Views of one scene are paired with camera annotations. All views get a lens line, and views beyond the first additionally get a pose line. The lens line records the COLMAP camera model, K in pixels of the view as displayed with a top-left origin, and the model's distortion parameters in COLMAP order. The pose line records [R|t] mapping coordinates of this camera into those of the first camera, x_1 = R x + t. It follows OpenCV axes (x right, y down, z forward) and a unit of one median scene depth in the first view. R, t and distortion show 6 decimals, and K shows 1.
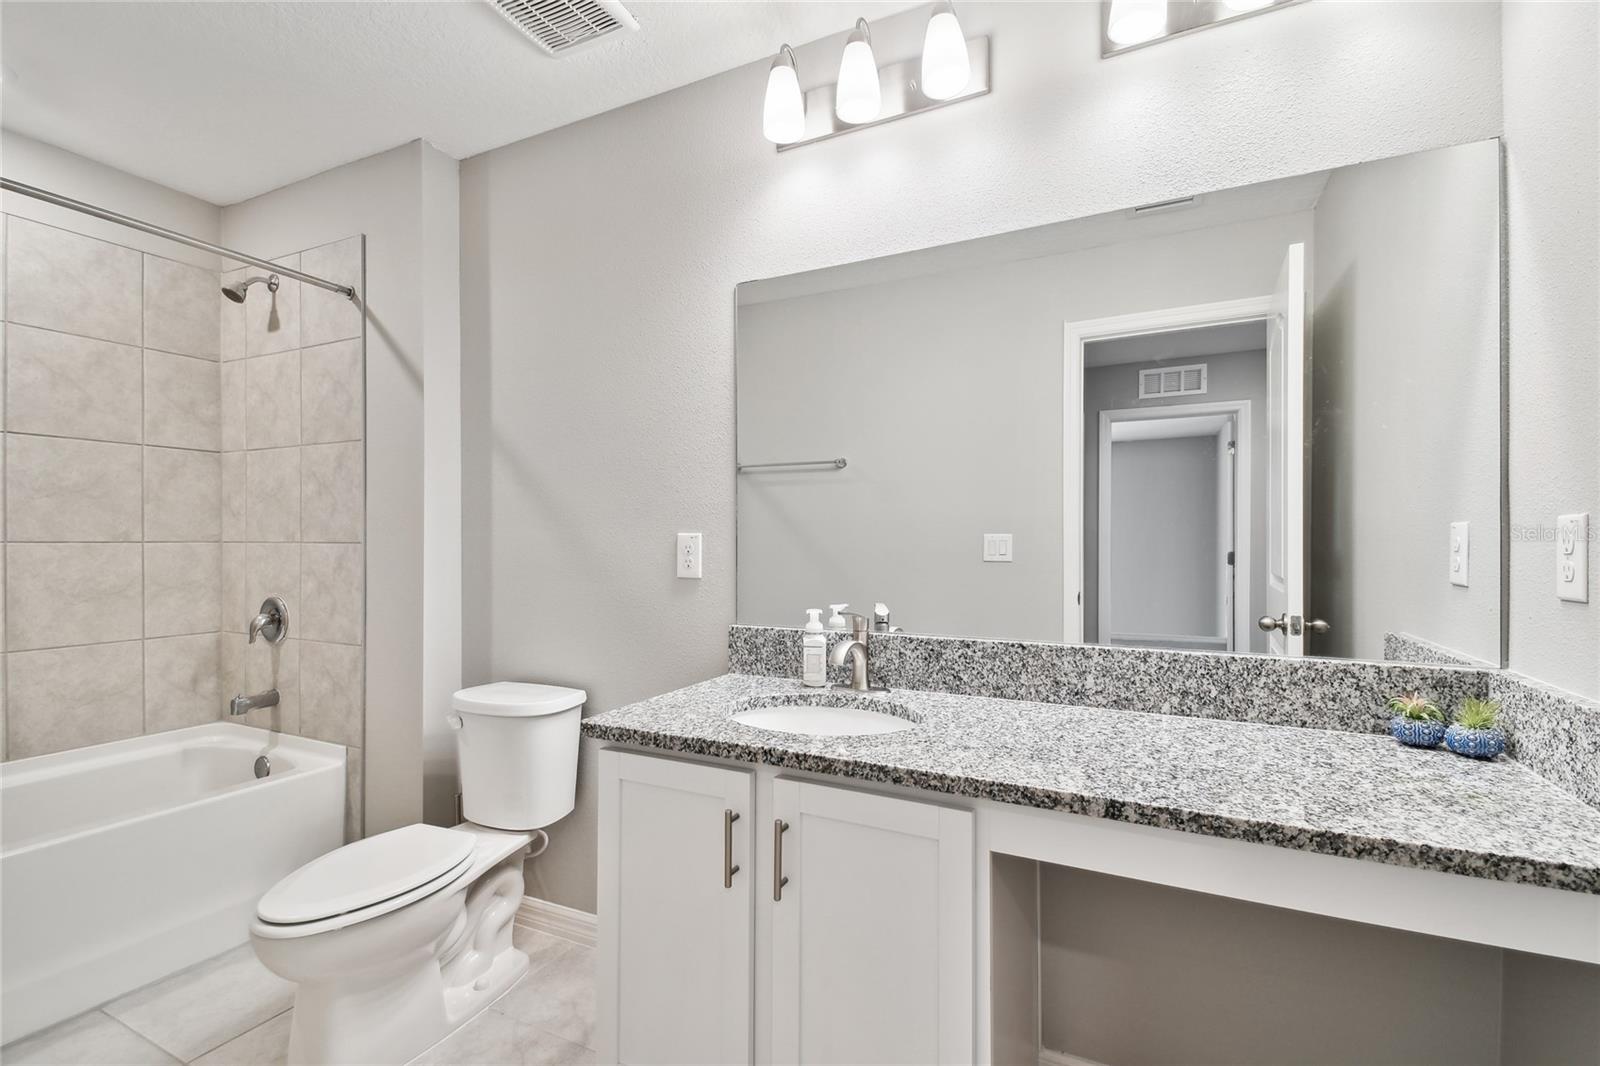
lens RADIAL K [[710.6, 0, 805.1], [0, 710.6, 540.2], [0, 0, 1]] dist [0.028640, -0.015586]
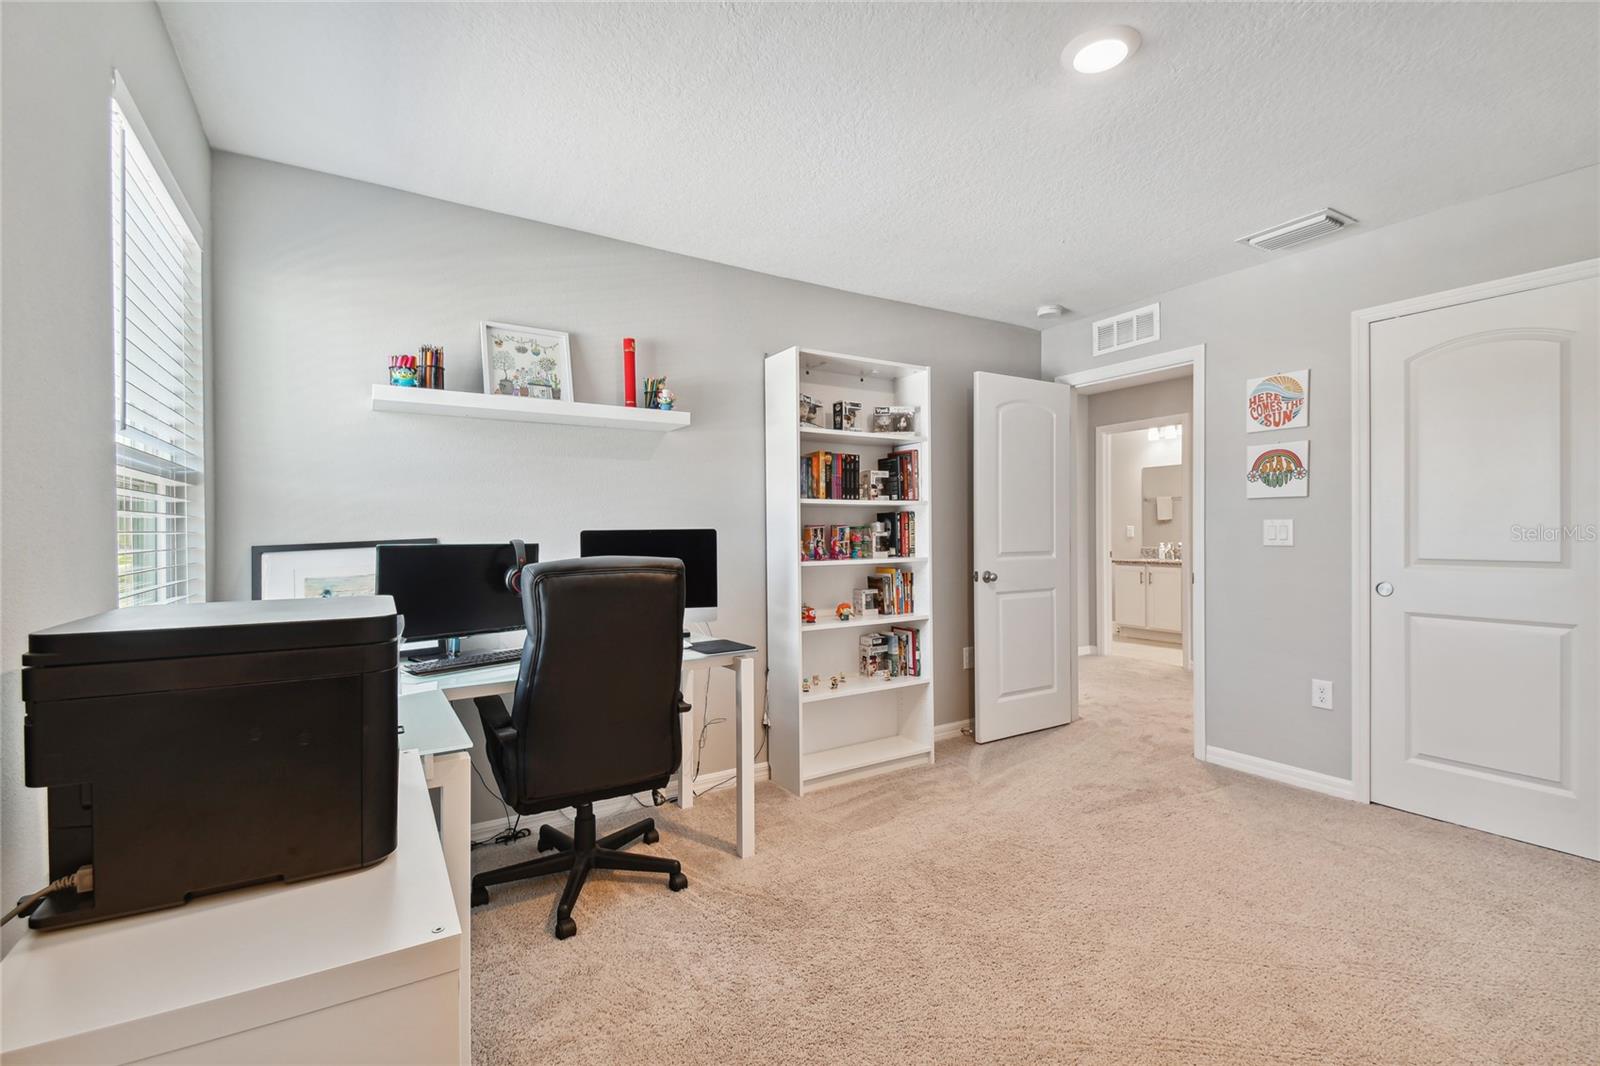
lens RADIAL K [[710.6, 0, 799.8], [0, 710.6, 527.7], [0, 0, 1]] dist [0.028640, -0.015586]
pose [[0.854976, 0.007923, -0.518607, 0.388826], [-0.002380, 0.999933, 0.011354, -0.047561], [0.518662, -0.008473, 0.854937, -3.948183]]
